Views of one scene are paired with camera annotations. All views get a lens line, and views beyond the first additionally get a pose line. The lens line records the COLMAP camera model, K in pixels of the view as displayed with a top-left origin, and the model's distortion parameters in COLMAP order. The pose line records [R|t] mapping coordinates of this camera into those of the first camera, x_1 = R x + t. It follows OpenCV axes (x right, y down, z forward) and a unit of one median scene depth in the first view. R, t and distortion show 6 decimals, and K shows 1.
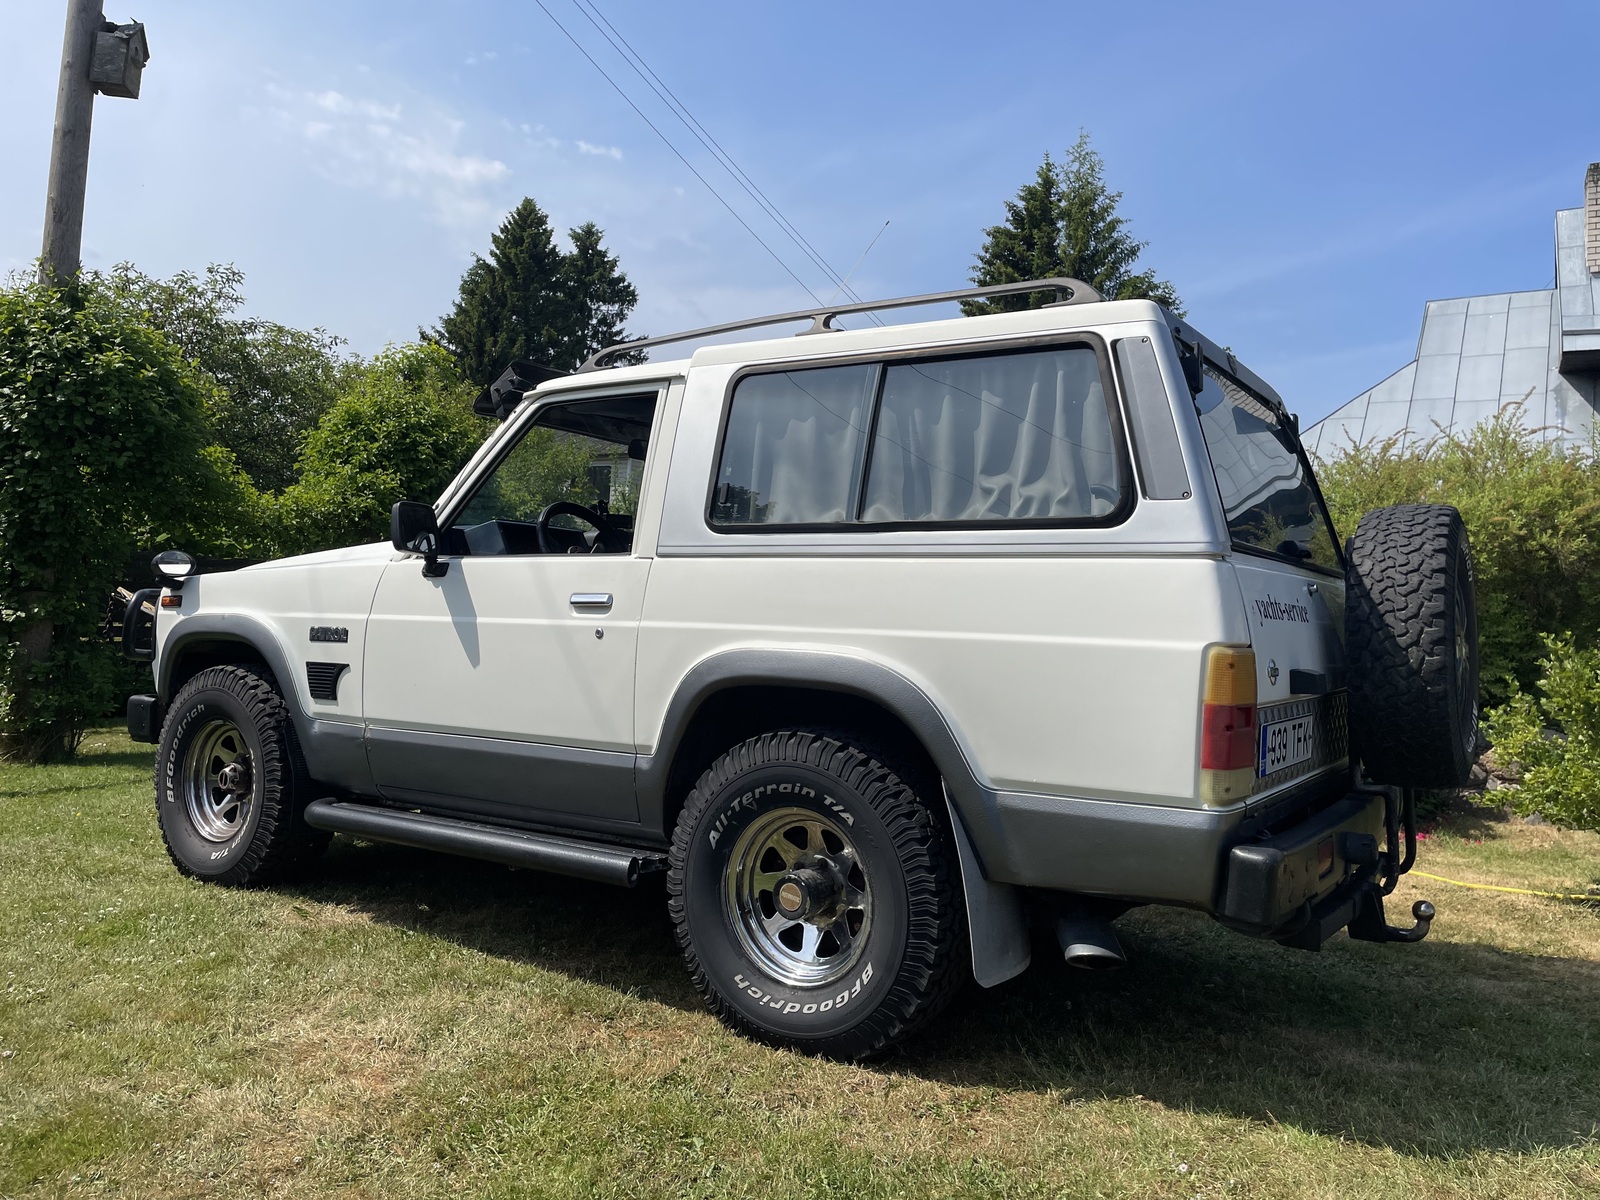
lens RADIAL K [[1252.8, 0, 800.0], [0, 1252.8, 600.0], [0, 0, 1]] dist [0.091487, -0.144553]
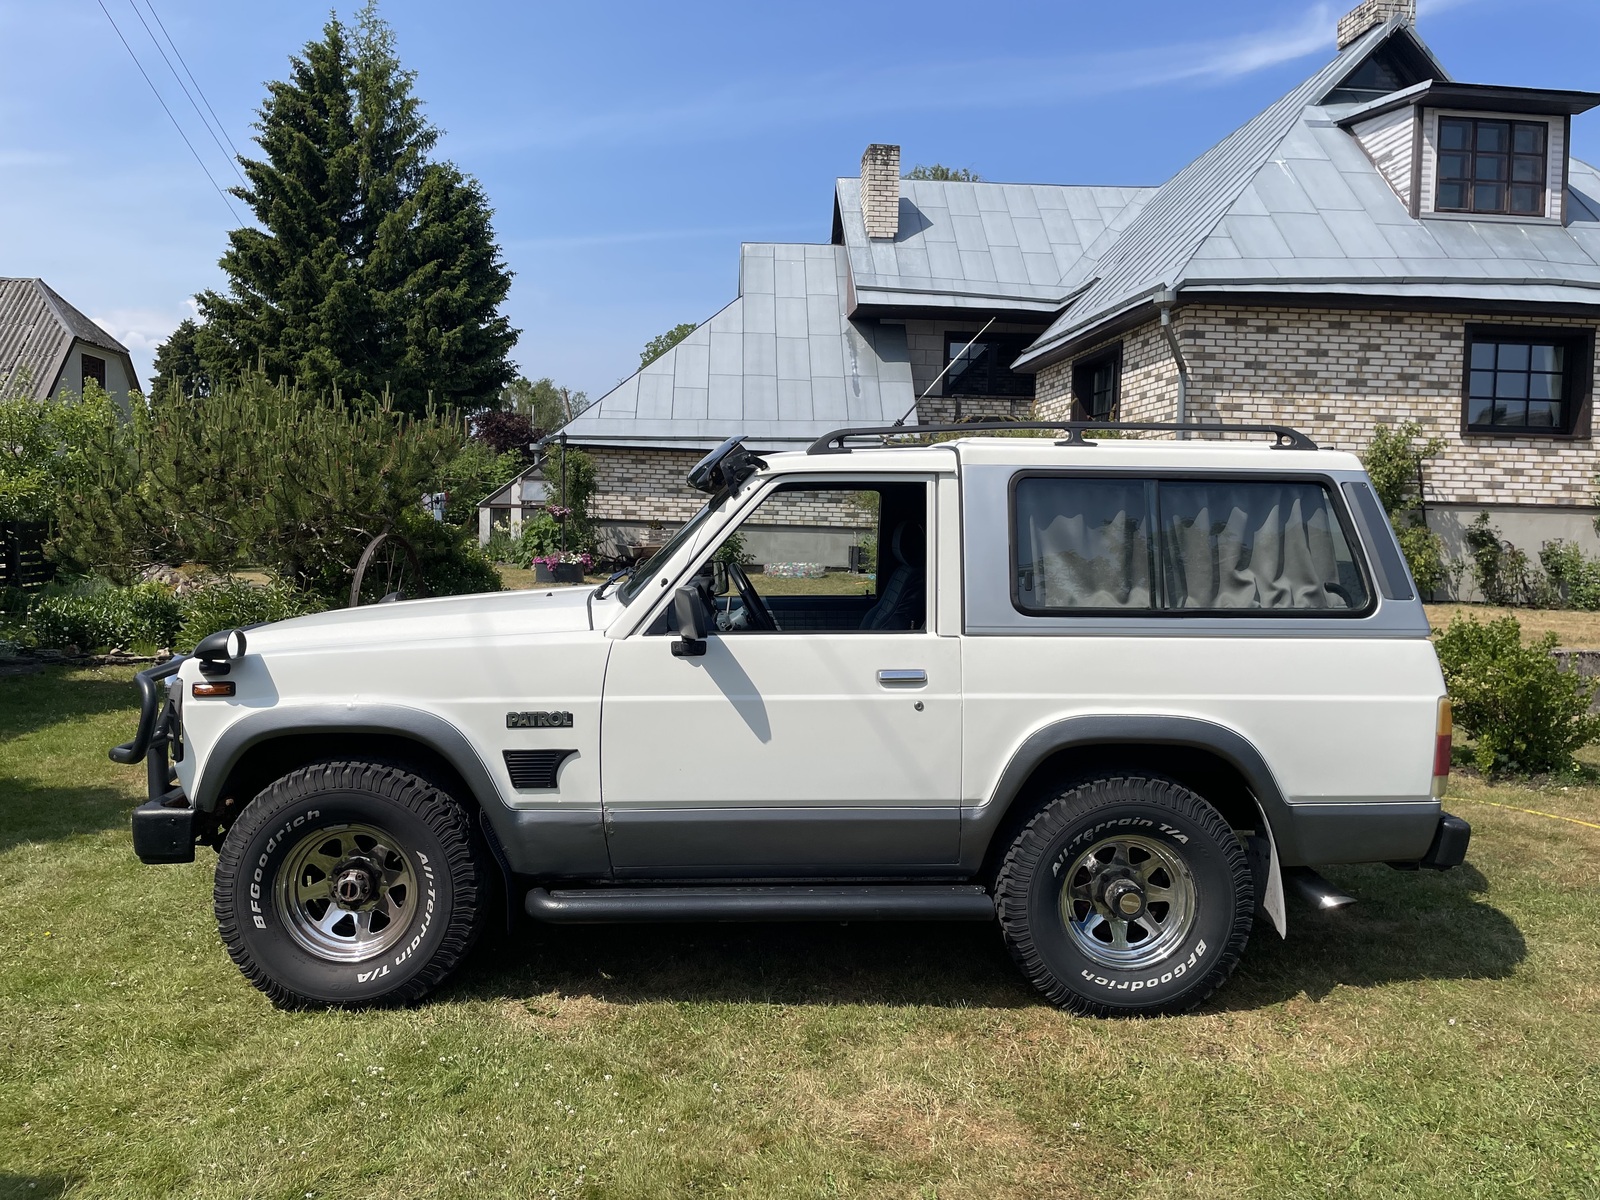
lens RADIAL K [[1252.8, 0, 800.0], [0, 1252.8, 600.0], [0, 0, 1]] dist [0.091487, -0.144553]
pose [[0.793631, -0.069237, 0.604447, -0.818857], [0.003349, 0.993986, 0.109460, -0.170801], [-0.608390, -0.084846, 0.789090, 0.164810]]
